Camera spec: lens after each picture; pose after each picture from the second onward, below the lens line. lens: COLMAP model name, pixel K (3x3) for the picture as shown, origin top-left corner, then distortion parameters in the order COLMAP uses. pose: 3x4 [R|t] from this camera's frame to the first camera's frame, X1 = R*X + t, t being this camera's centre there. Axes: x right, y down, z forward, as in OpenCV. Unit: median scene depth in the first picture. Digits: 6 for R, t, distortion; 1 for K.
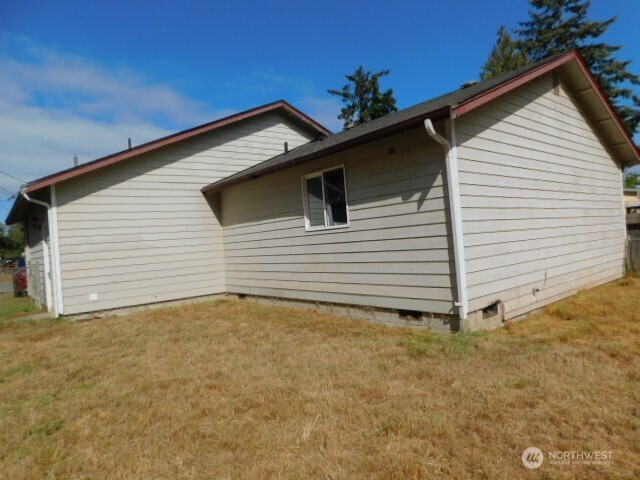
lens RADIAL K [[419.6, 0, 322.2], [0, 419.6, 239.5], [0, 0, 1]] dist [-0.073966, 0.058619]
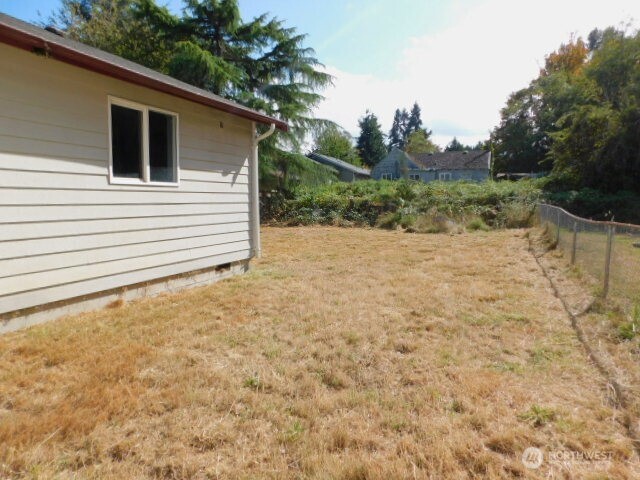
lens RADIAL K [[419.6, 0, 322.2], [0, 419.6, 239.5], [0, 0, 1]] dist [-0.073966, 0.058619]
pose [[-0.450222, -0.016798, 0.892758, -0.760638], [0.022629, 0.999287, 0.030214, 0.054960], [-0.892630, 0.033805, -0.449521, 0.997764]]
